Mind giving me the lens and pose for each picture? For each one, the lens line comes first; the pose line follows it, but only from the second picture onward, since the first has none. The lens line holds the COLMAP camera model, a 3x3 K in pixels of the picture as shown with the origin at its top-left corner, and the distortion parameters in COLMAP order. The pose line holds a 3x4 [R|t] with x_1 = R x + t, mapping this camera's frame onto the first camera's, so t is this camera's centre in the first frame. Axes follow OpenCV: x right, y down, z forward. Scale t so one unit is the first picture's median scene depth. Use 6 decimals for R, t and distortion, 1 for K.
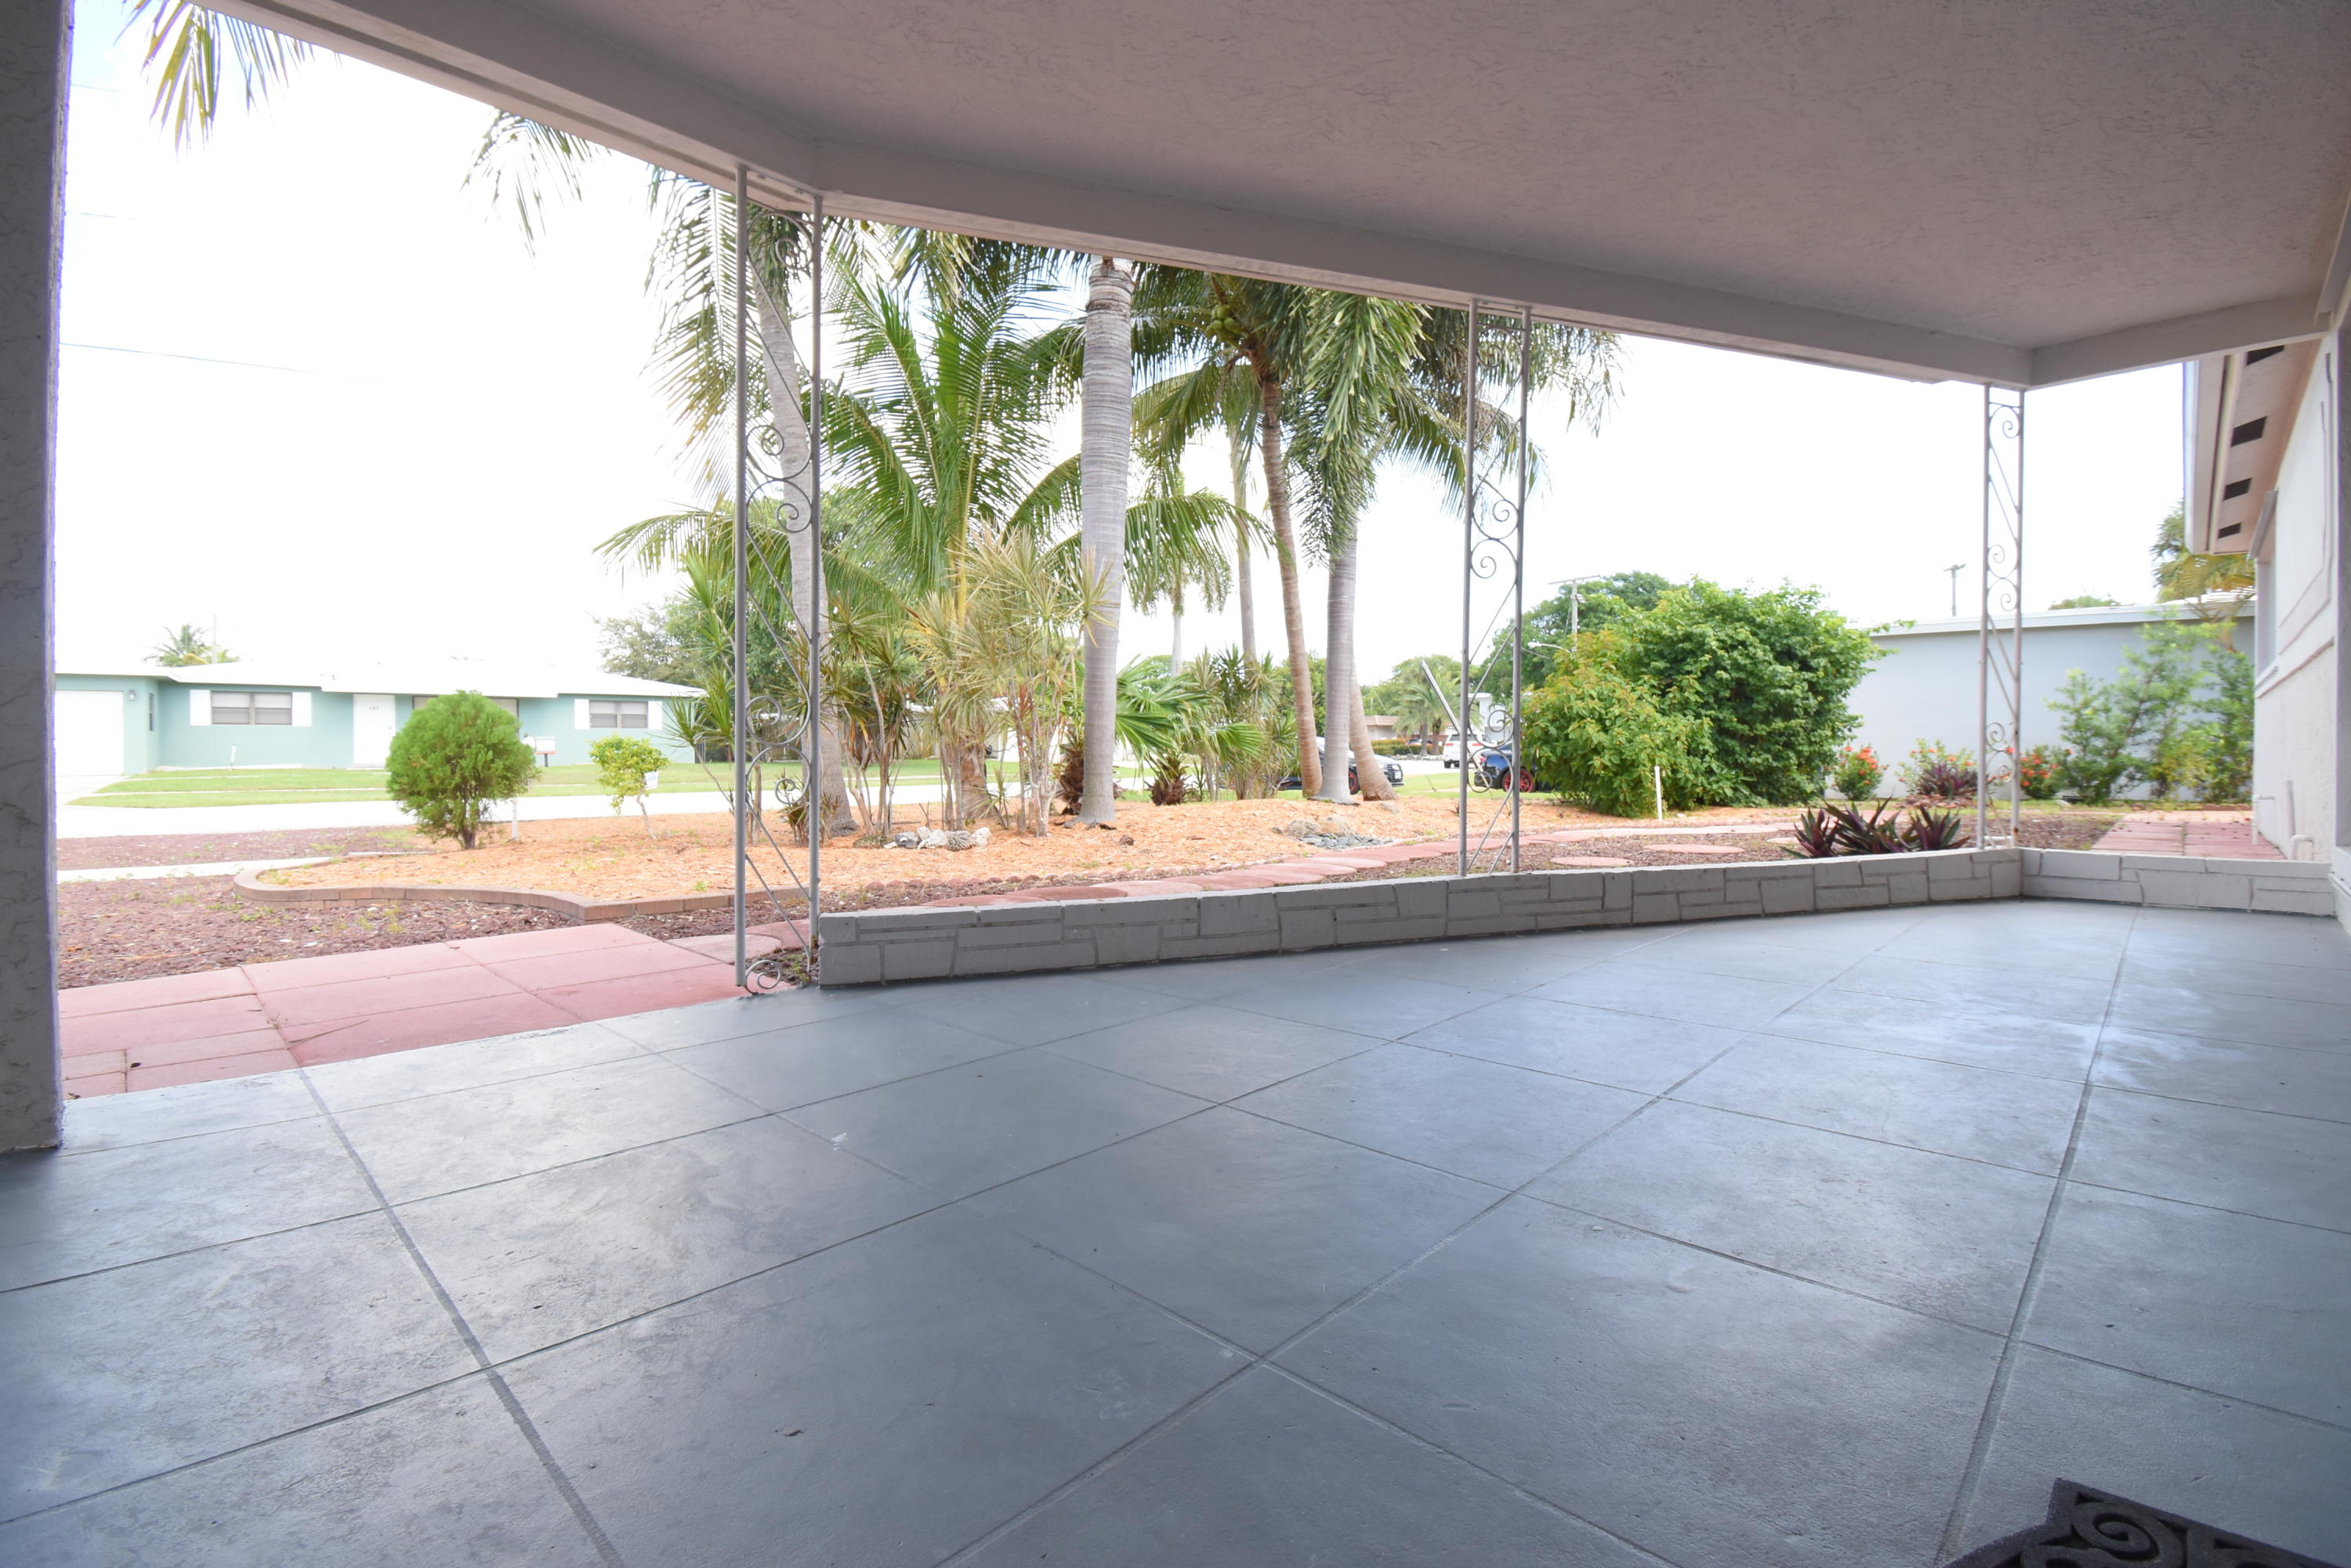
lens RADIAL K [[1050.7, 0, 1158.9], [0, 1050.7, 766.2], [0, 0, 1]] dist [0.018201, -0.023019]
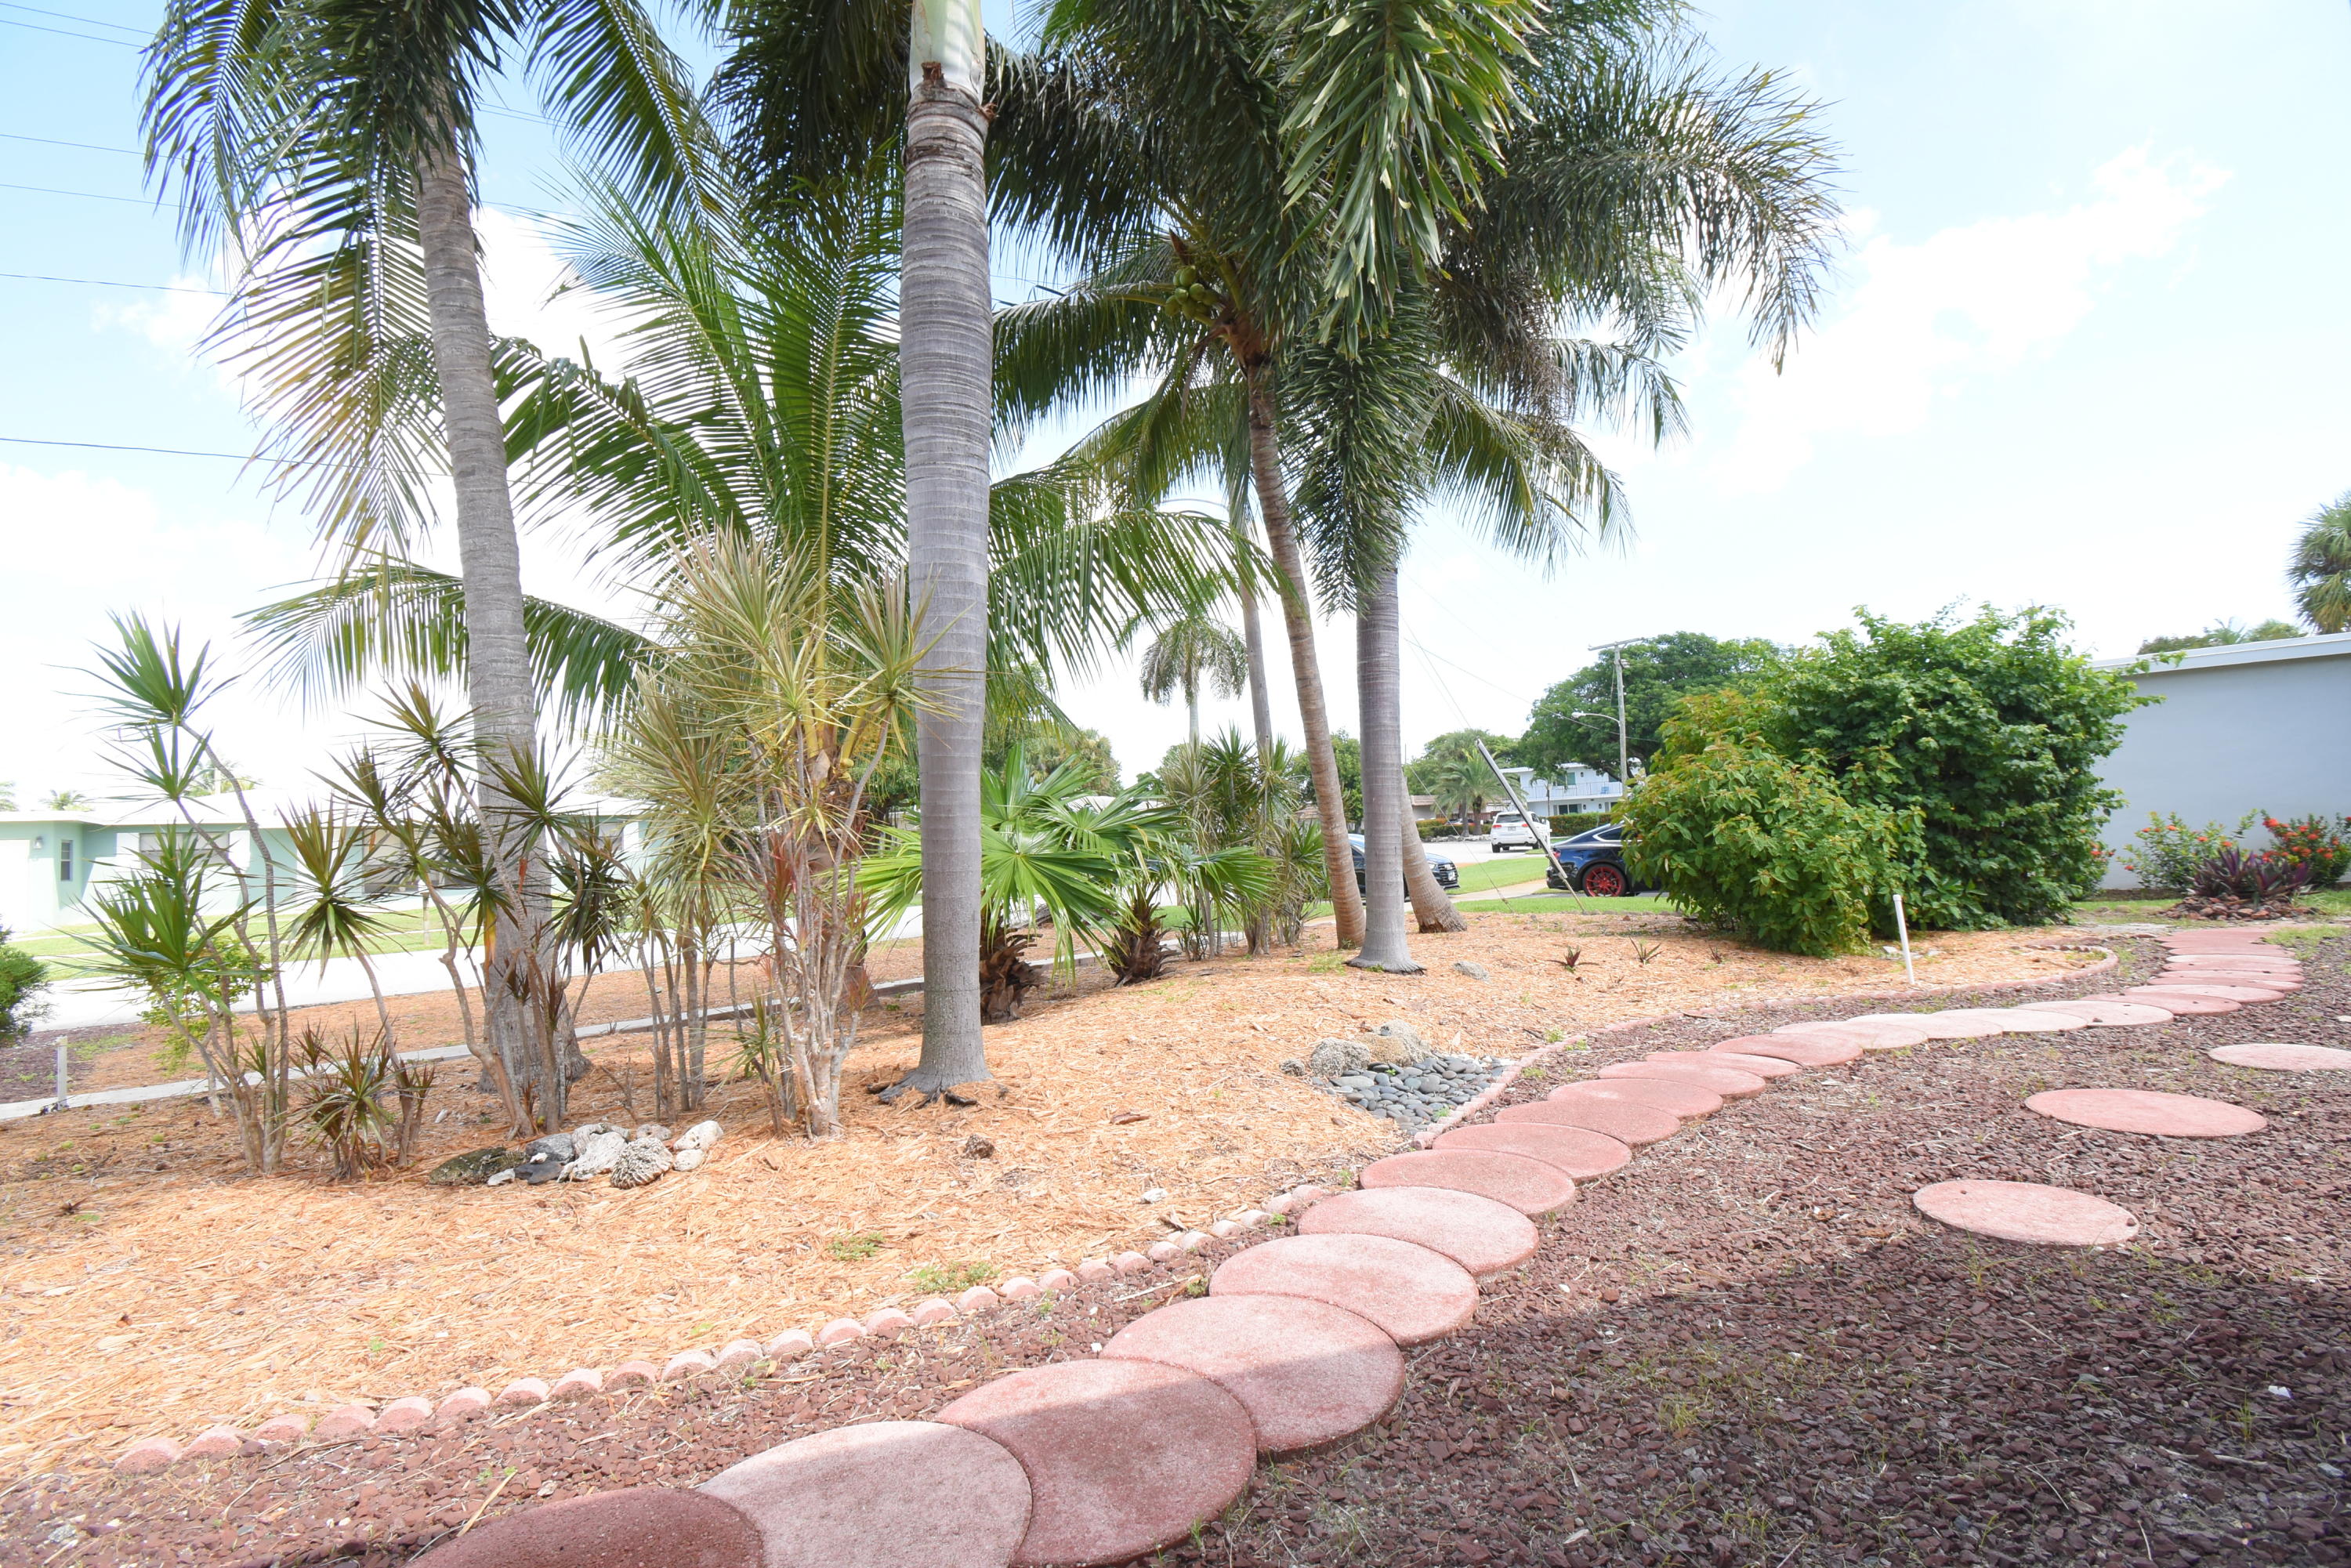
lens RADIAL K [[1042.1, 0, 1169.3], [0, 1042.1, 765.4], [0, 0, 1]] dist [0.014817, -0.023317]
pose [[0.998672, -0.046941, -0.021253, 0.044900], [0.044991, 0.995413, -0.084437, -0.035994], [0.025119, 0.083369, 0.996202, 0.296514]]
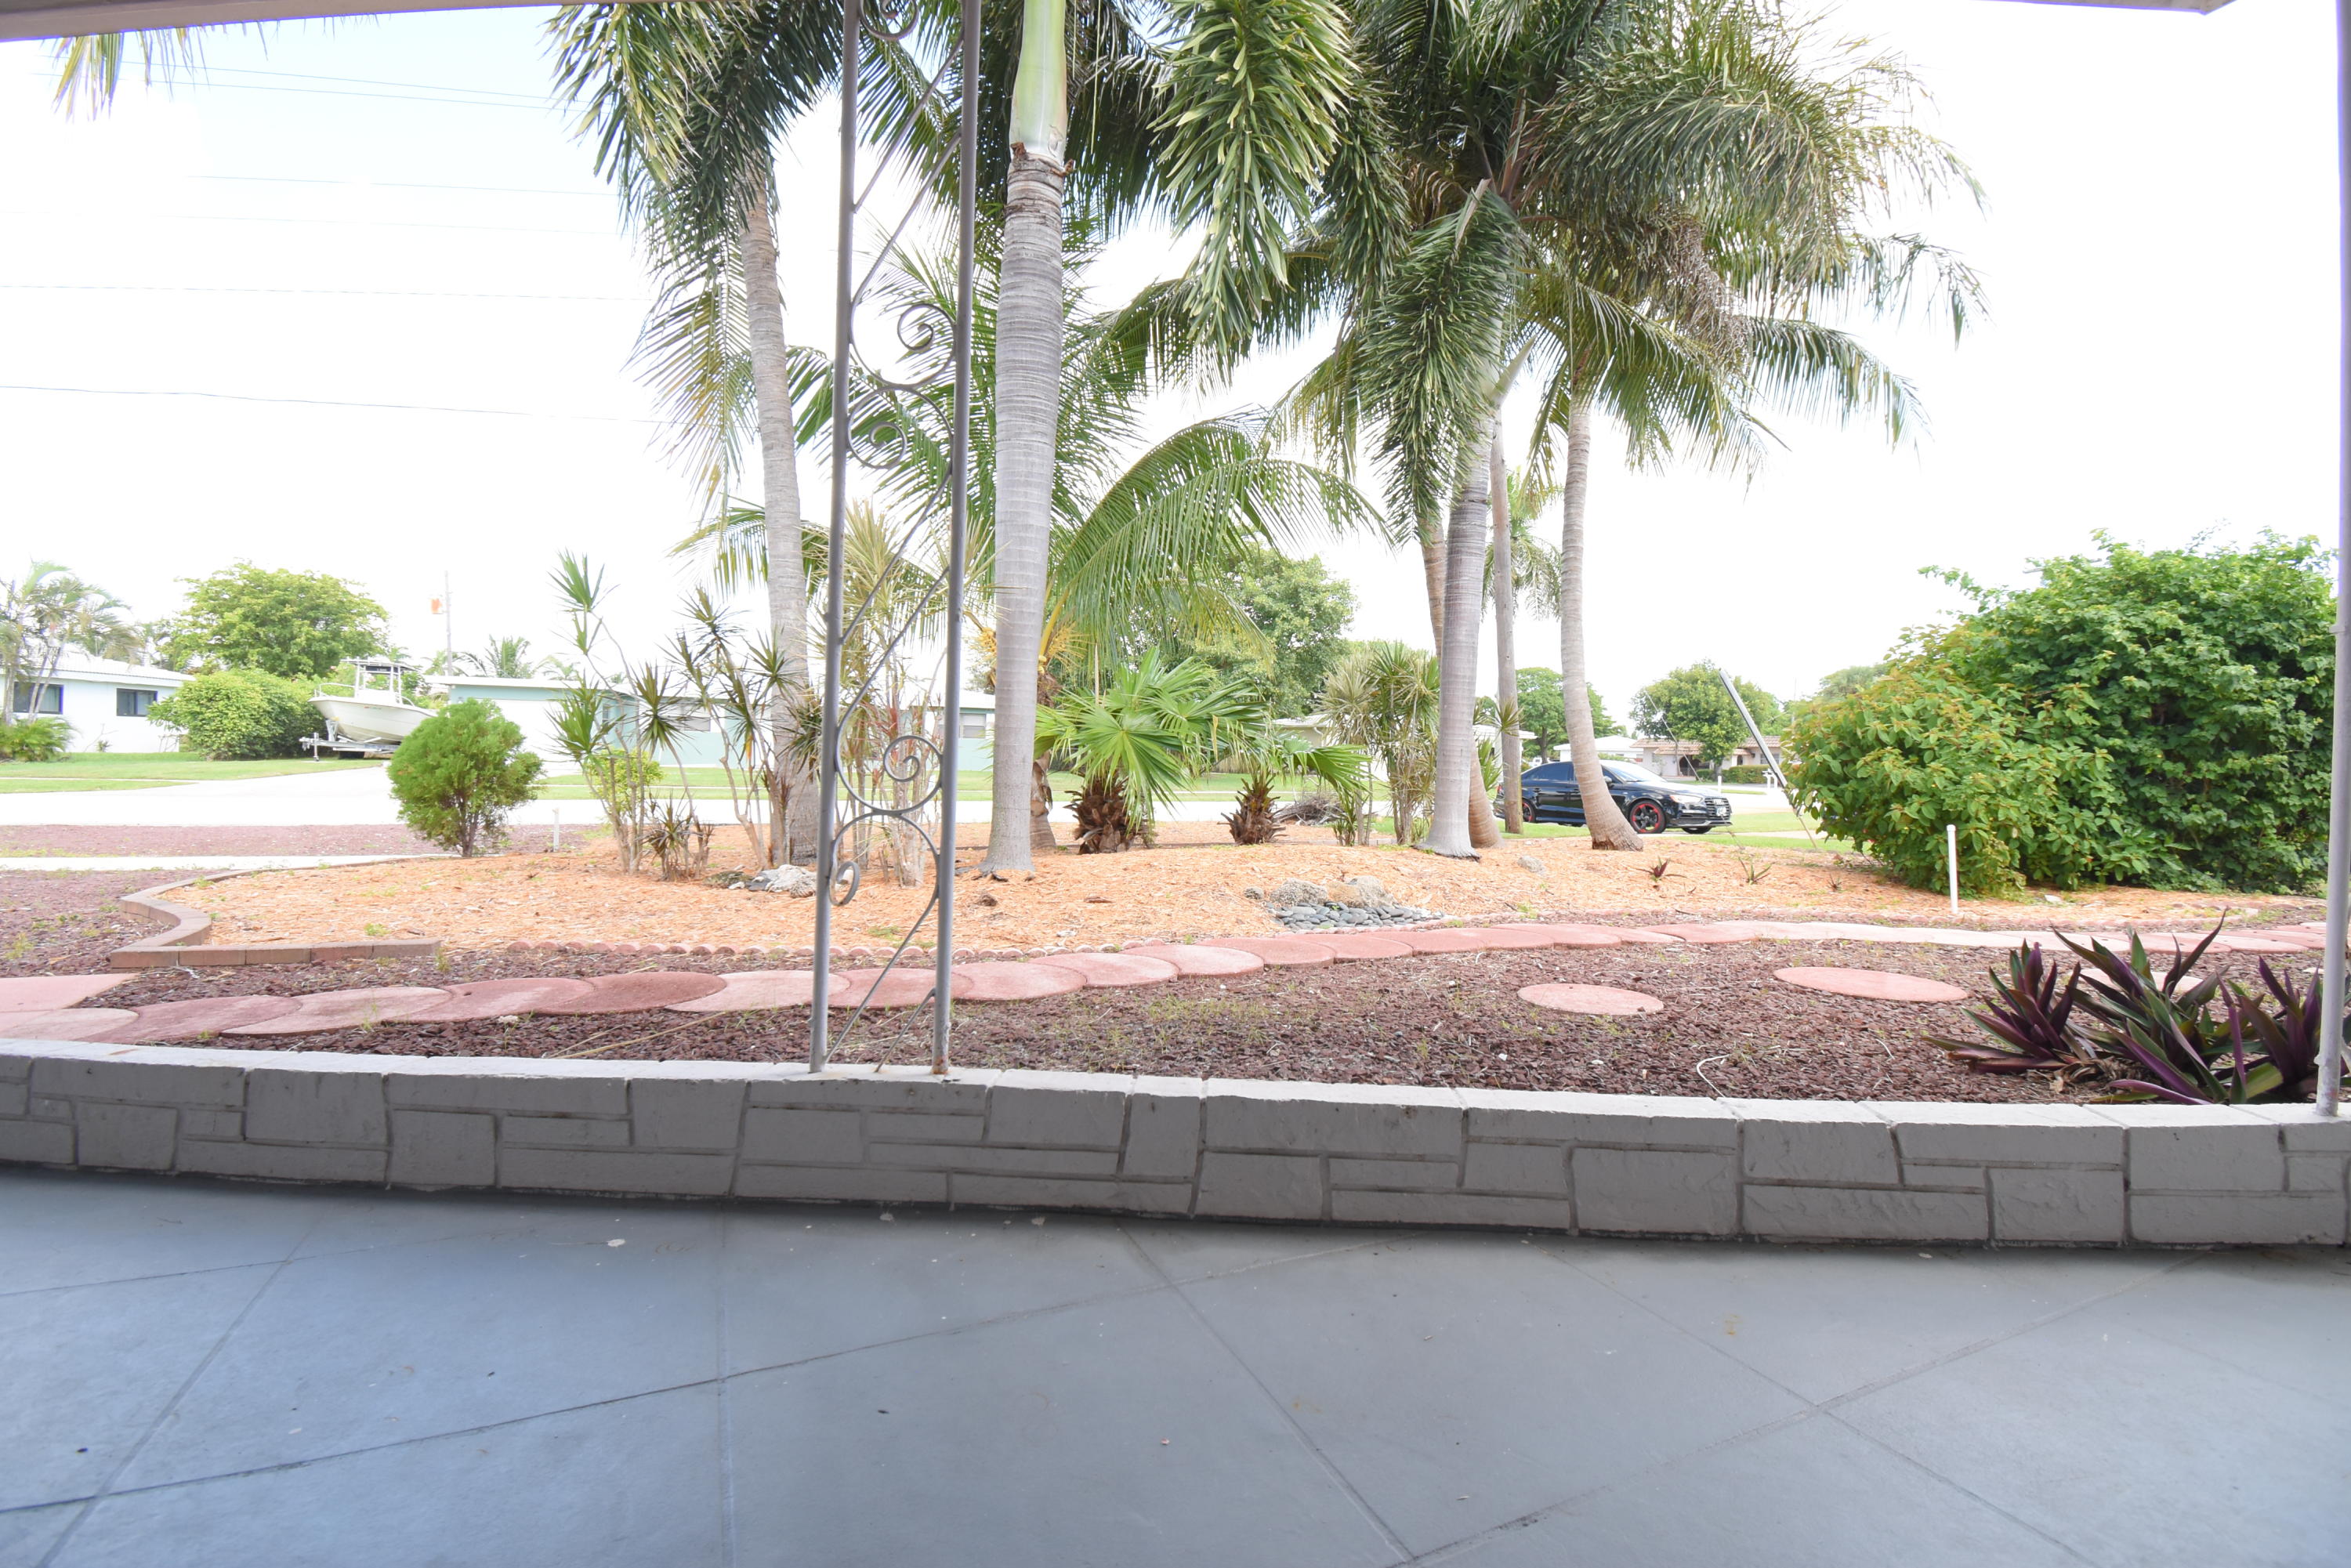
lens RADIAL K [[1042.1, 0, 1169.3], [0, 1042.1, 765.4], [0, 0, 1]] dist [0.014817, -0.023317]
pose [[0.935759, 0.024364, -0.351799, 0.207097], [-0.029498, 0.999522, -0.009242, -0.013035], [0.351405, 0.019025, 0.936030, 0.202593]]
